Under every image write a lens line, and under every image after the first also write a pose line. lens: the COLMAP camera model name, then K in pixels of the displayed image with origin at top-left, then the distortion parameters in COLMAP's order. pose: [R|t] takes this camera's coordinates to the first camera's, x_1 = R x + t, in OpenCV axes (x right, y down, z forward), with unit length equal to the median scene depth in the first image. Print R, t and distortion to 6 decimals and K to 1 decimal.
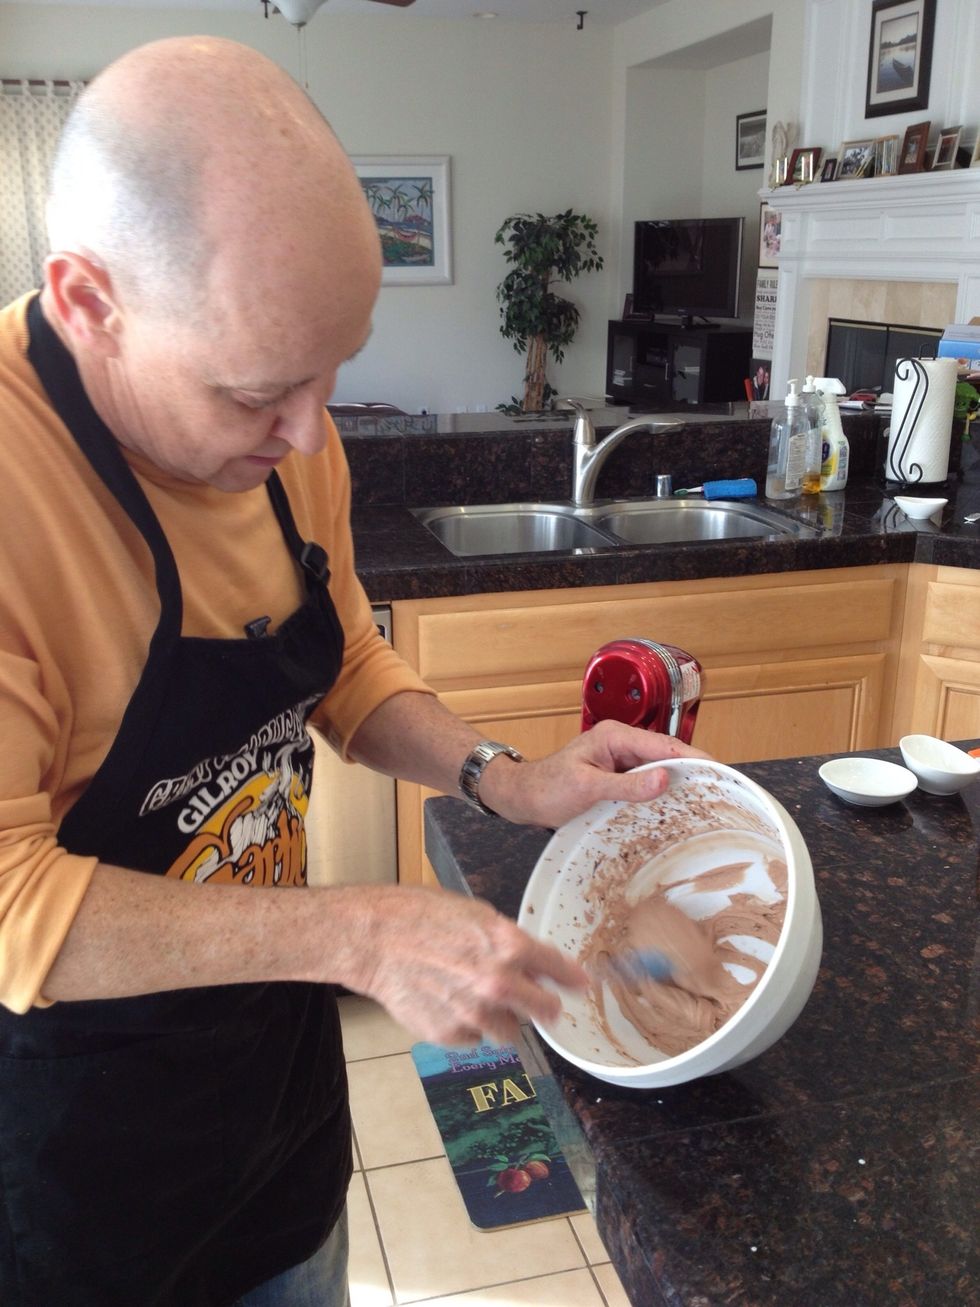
lens RADIAL K [[1251.8, 0, 490.0], [0, 1251.8, 653.5], [0, 0, 1]] dist [0.164047, -0.416235]
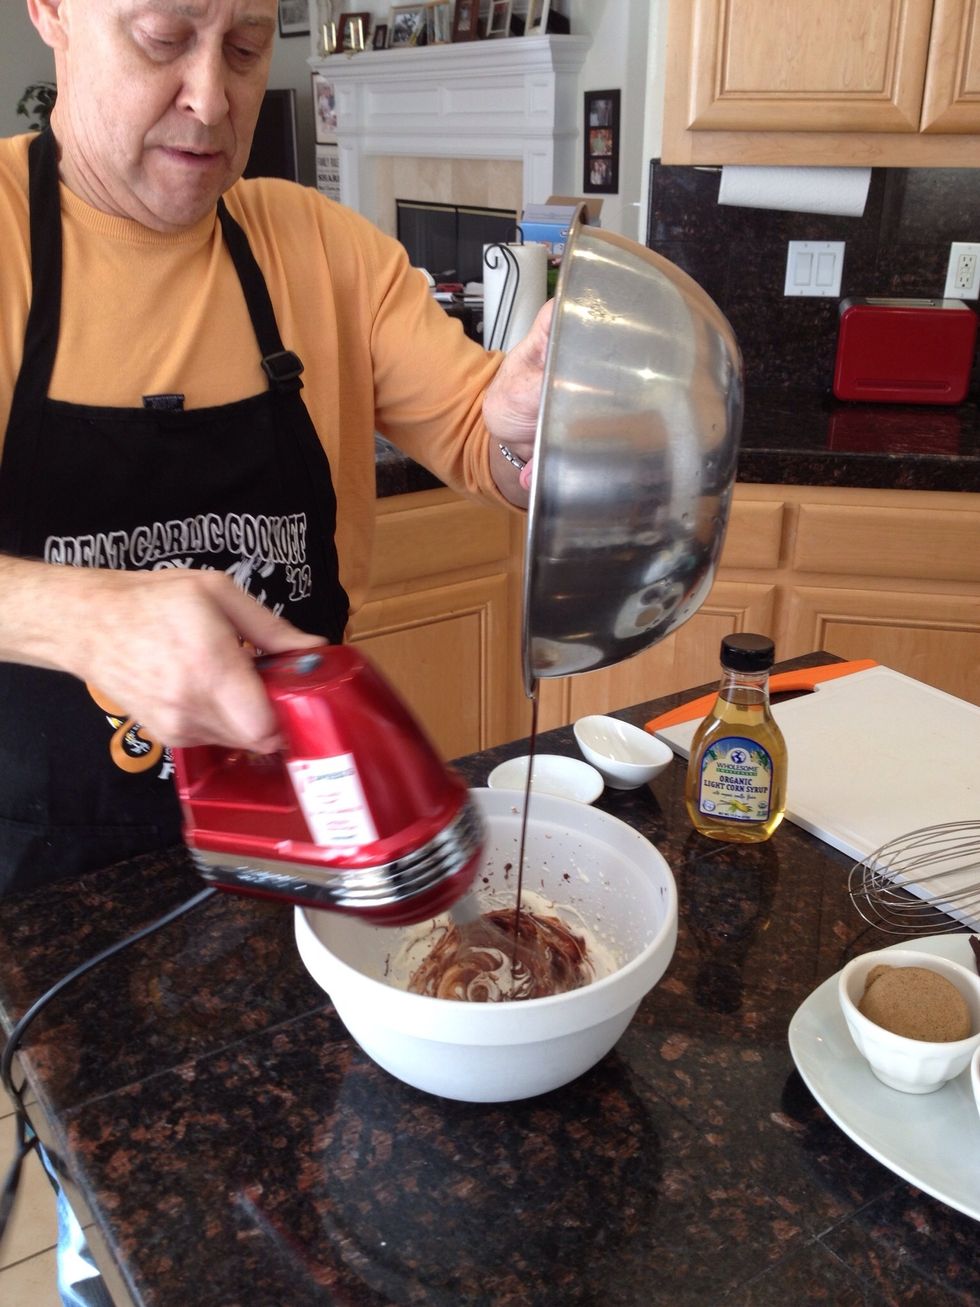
lens RADIAL K [[1244.2, 0, 490.0], [0, 1244.2, 653.5], [0, 0, 1]] dist [0.162987, -0.380403]
pose [[0.946096, -0.118553, 0.301410, 0.015059], [0.092234, 0.990688, 0.100154, -0.030468], [-0.310477, -0.066955, 0.948220, 0.117138]]
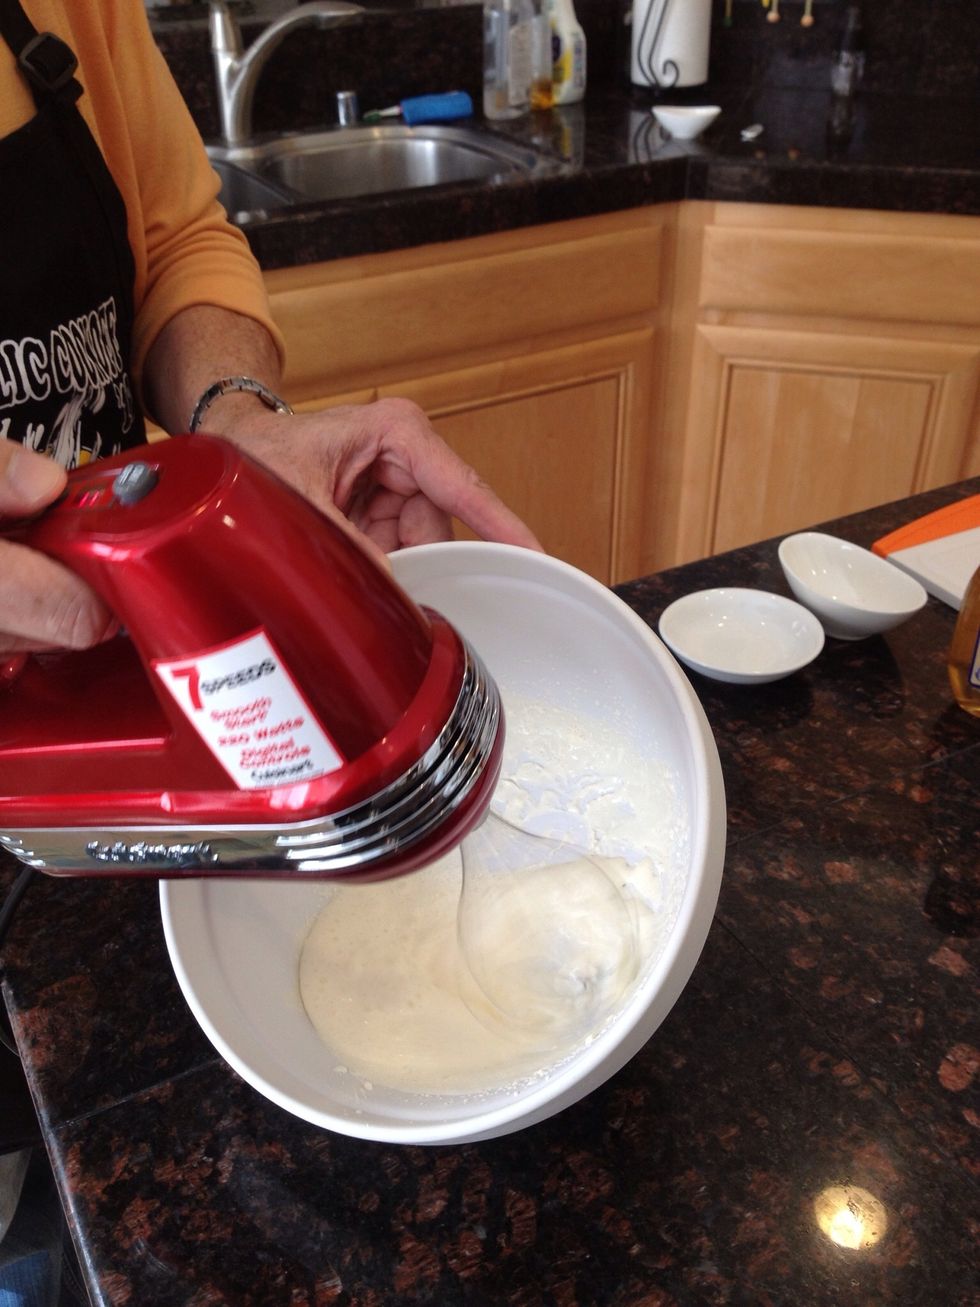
lens RADIAL K [[1251.8, 0, 490.0], [0, 1251.8, 653.5], [0, 0, 1]] dist [0.164047, -0.416235]
pose [[0.971108, -0.142215, 0.191633, 0.032817], [0.085669, 0.957255, 0.276266, -0.028239], [-0.222731, -0.251868, 0.941782, 0.214166]]
